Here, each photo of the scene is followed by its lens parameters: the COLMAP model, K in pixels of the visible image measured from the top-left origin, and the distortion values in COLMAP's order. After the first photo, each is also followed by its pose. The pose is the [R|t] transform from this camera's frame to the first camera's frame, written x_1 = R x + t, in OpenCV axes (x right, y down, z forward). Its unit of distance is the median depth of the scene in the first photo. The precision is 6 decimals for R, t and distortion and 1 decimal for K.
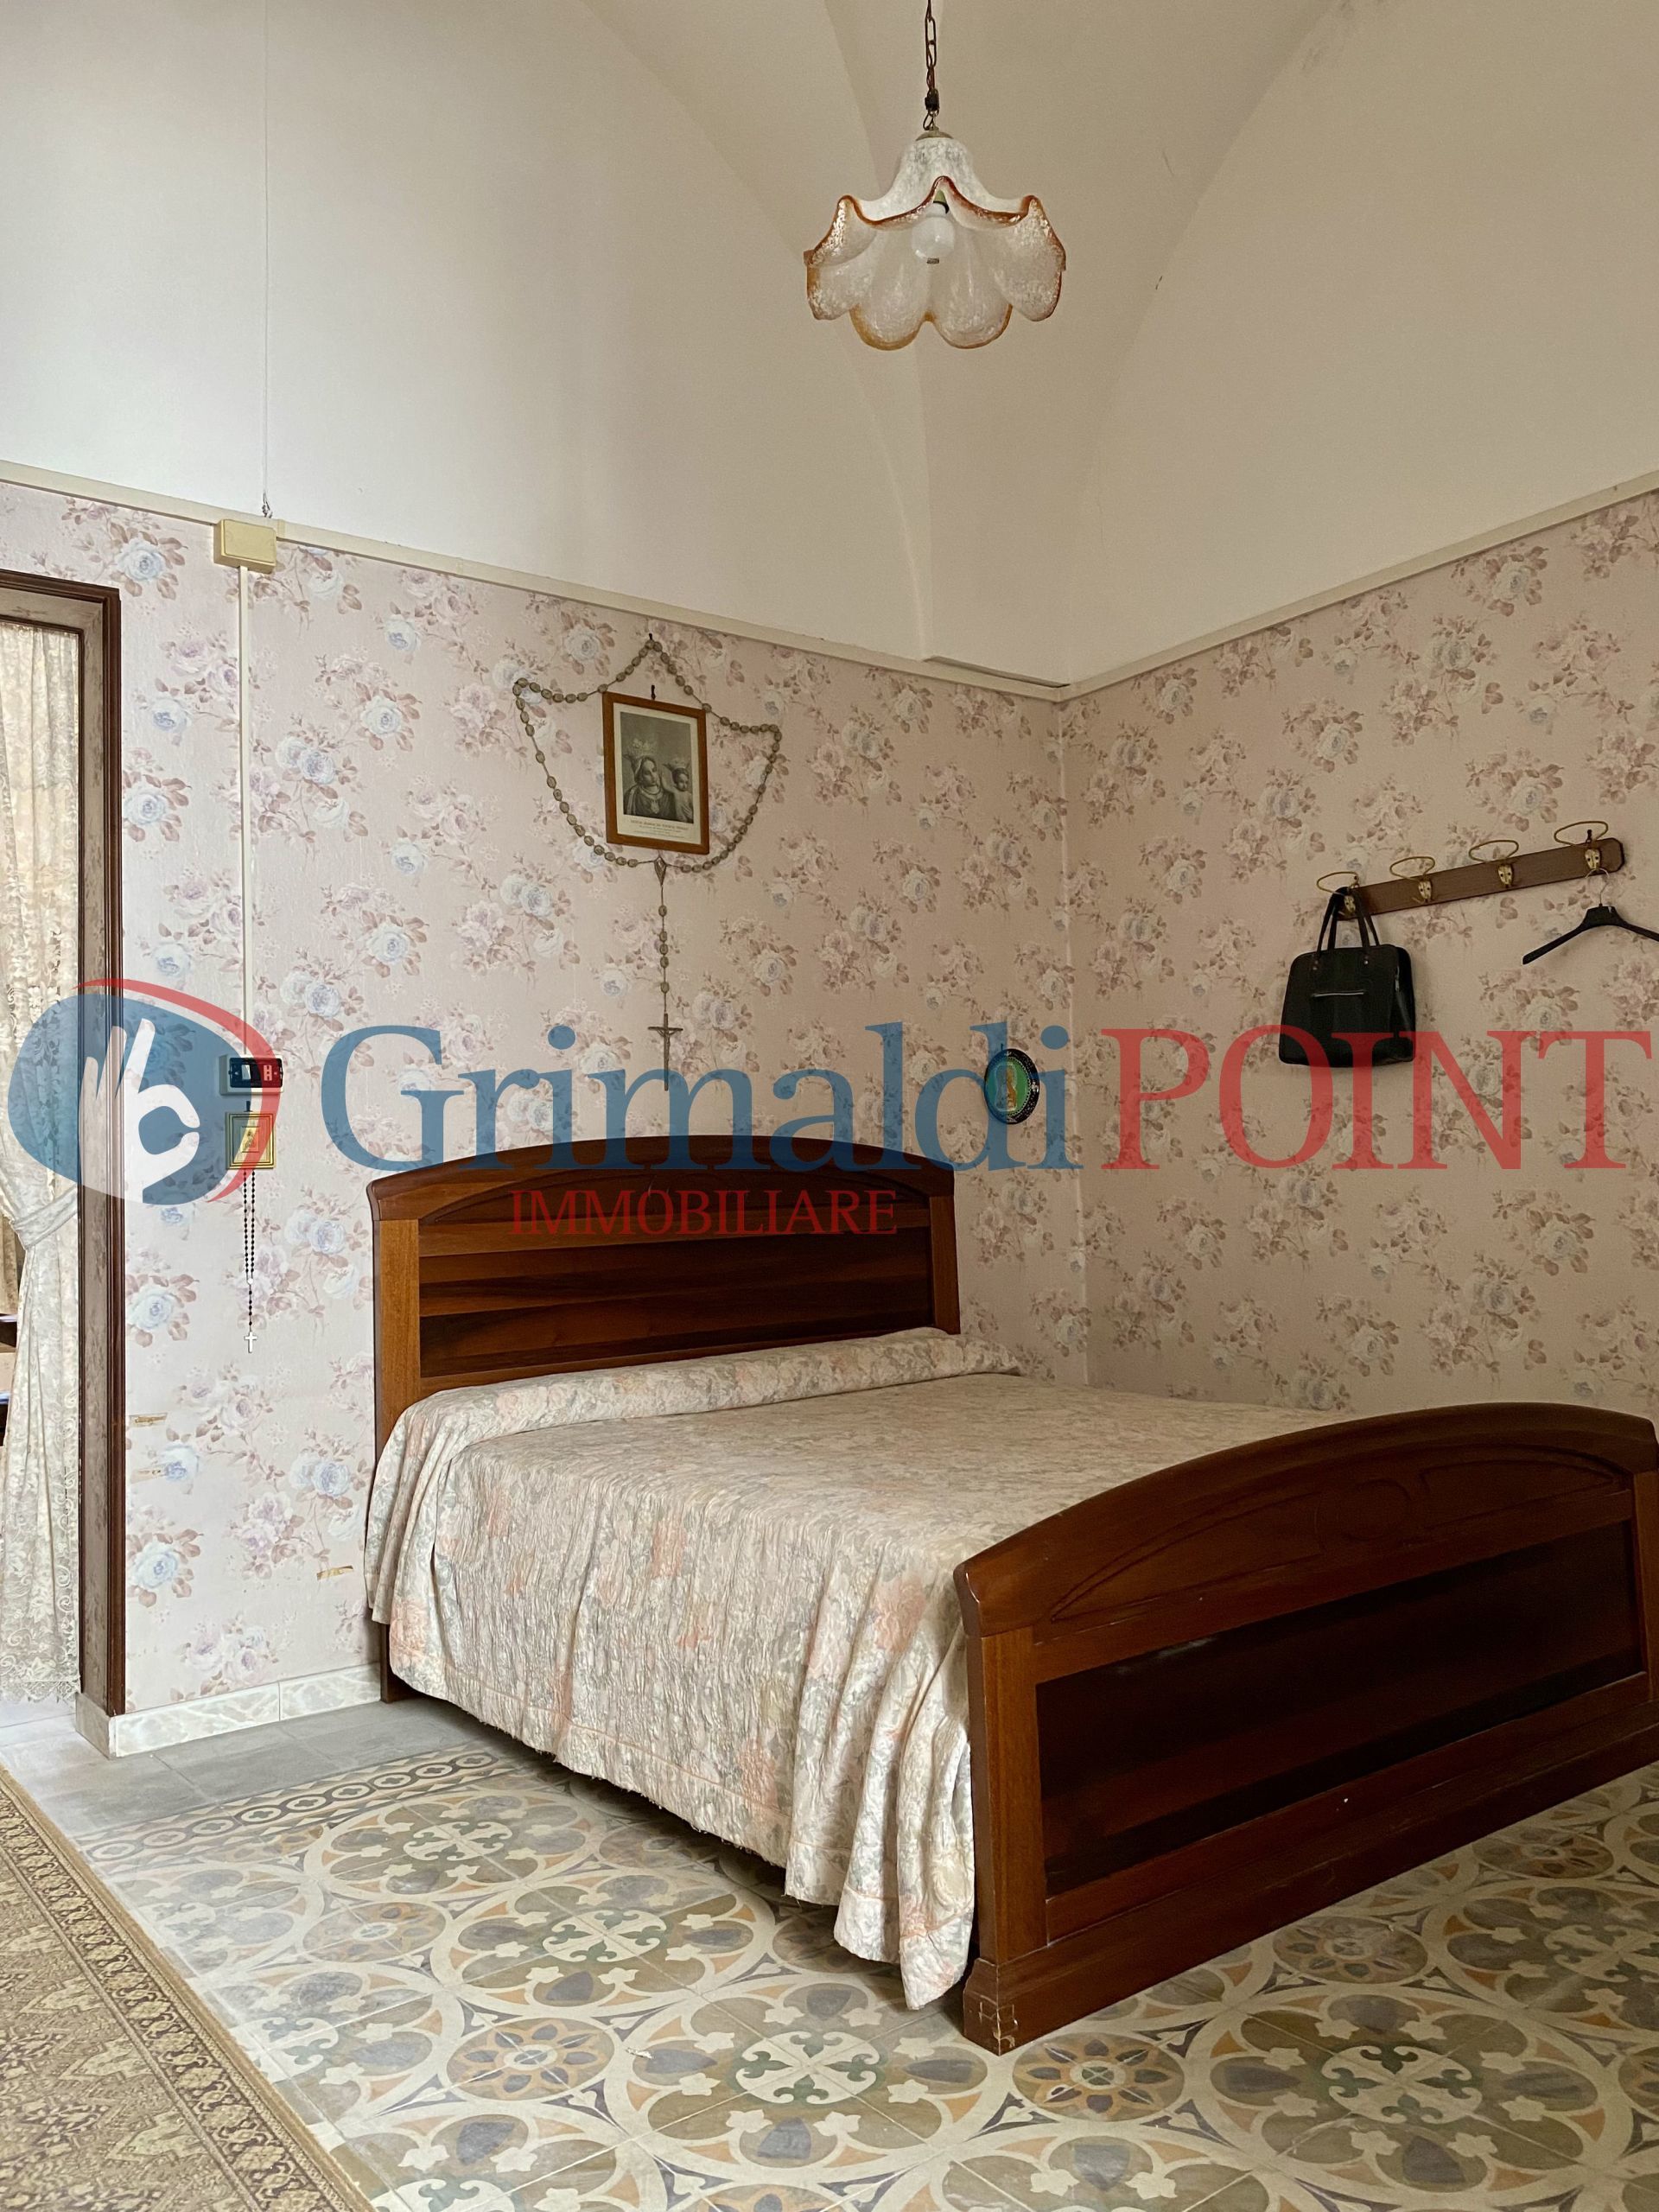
lens RADIAL K [[1669.0, 0, 869.2], [0, 1669.0, 1099.2], [0, 0, 1]] dist [0.071639, -0.087162]
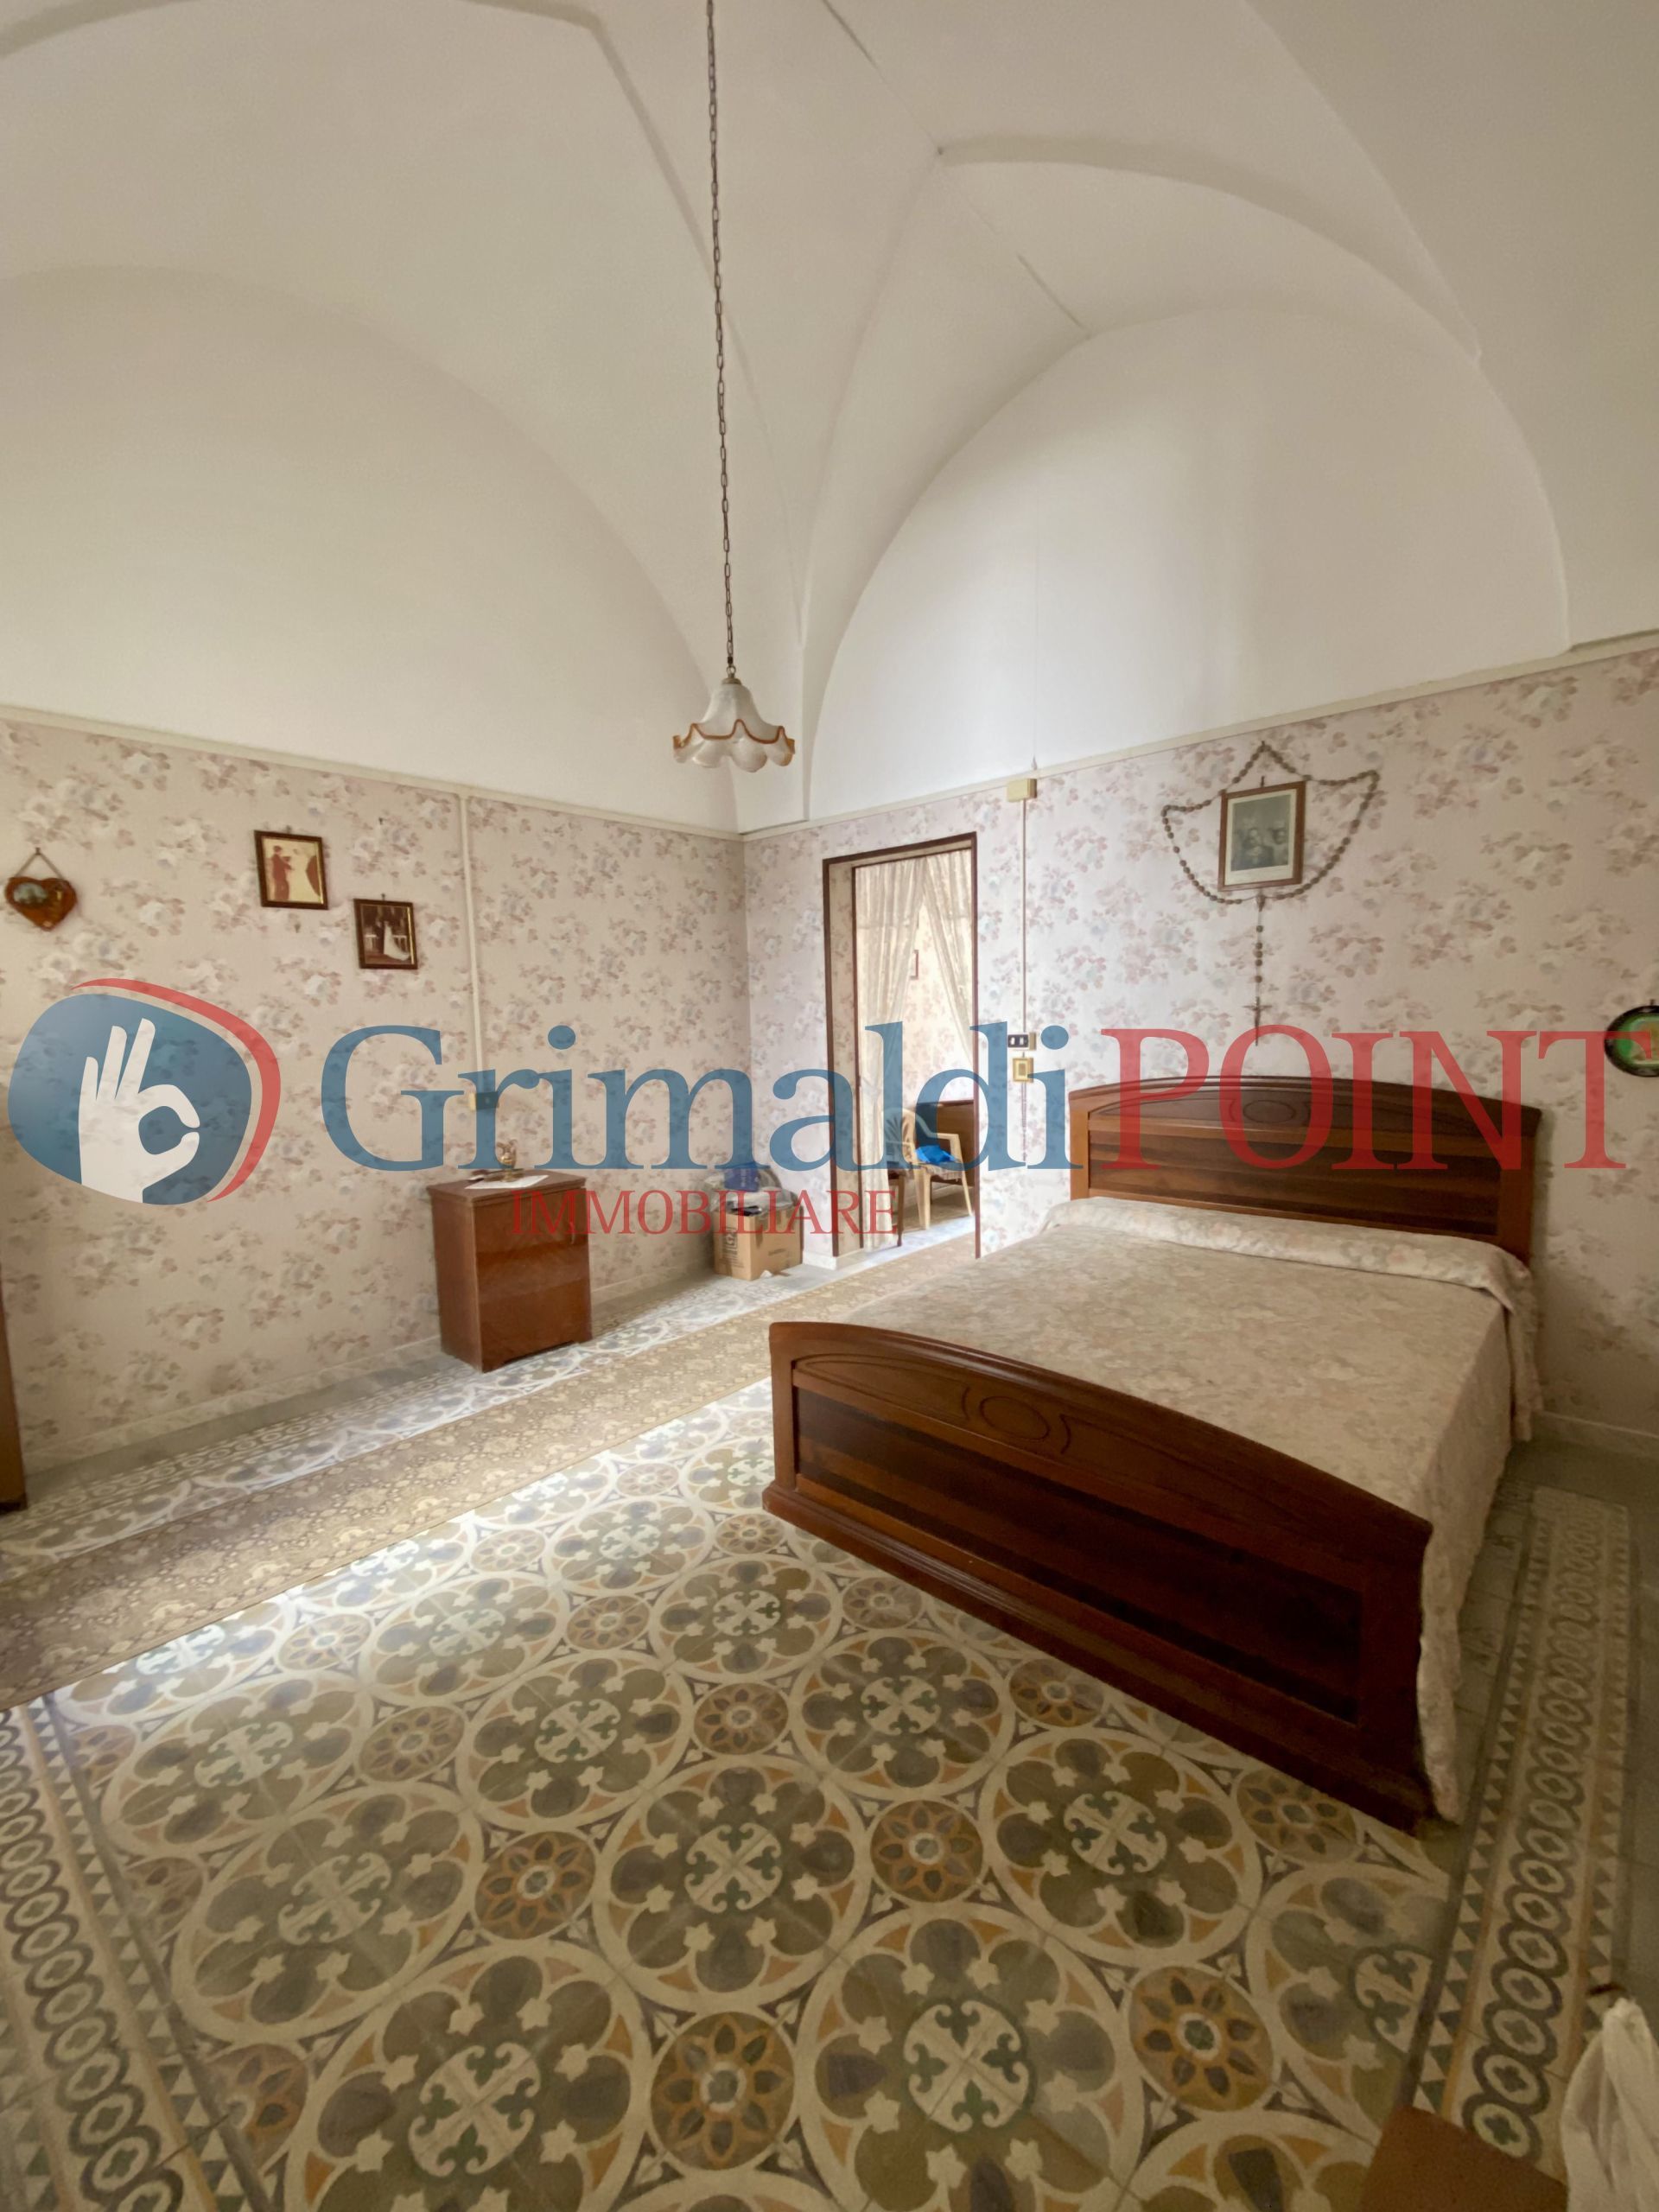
lens RADIAL K [[907.3, 0, 841.0], [0, 907.3, 1107.7], [0, 0, 1]] dist [0.018747, -0.018236]
pose [[0.182803, 0.138660, -0.973322, 0.679960], [0.081168, 0.984496, 0.155497, -0.117070], [0.979793, -0.107428, 0.168714, 0.480470]]
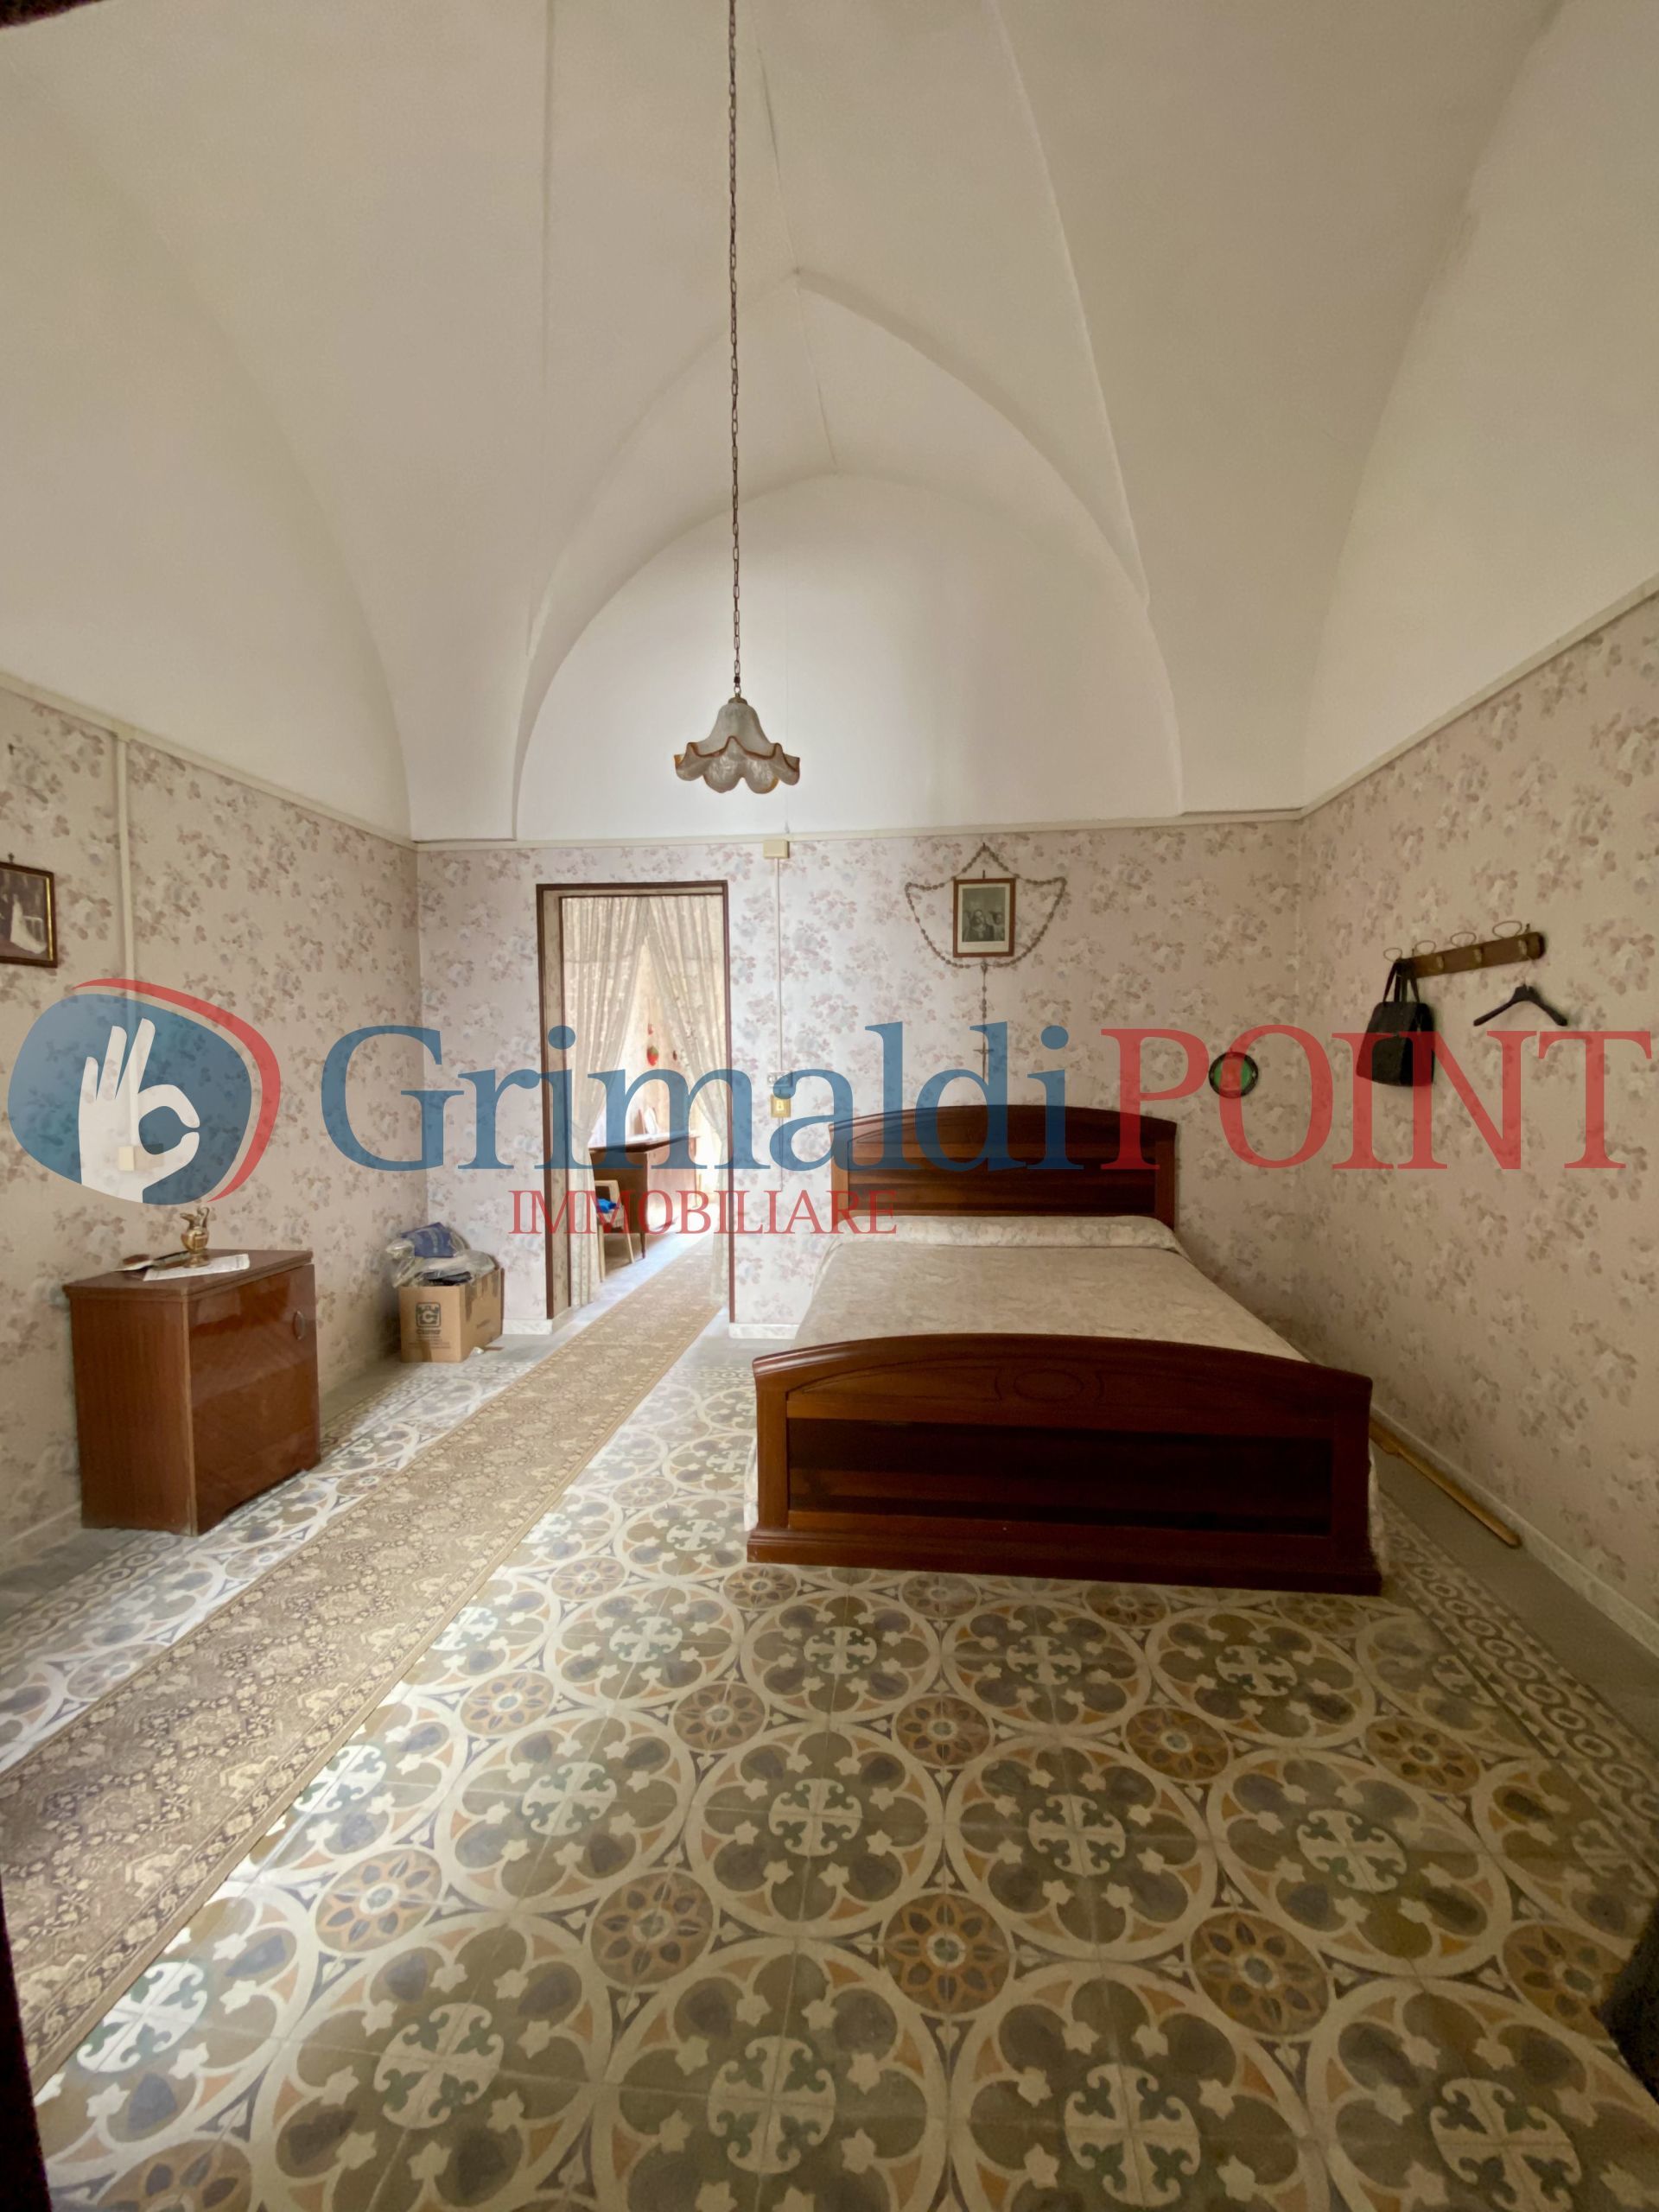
lens RADIAL K [[899.9, 0, 841.5], [0, 899.9, 1109.5], [0, 0, 1]] dist [0.018557, -0.019015]
pose [[0.721157, 0.068141, -0.689412, 0.510456], [0.025716, 0.991832, 0.124932, -0.113792], [0.692294, -0.107825, 0.713515, 0.127176]]
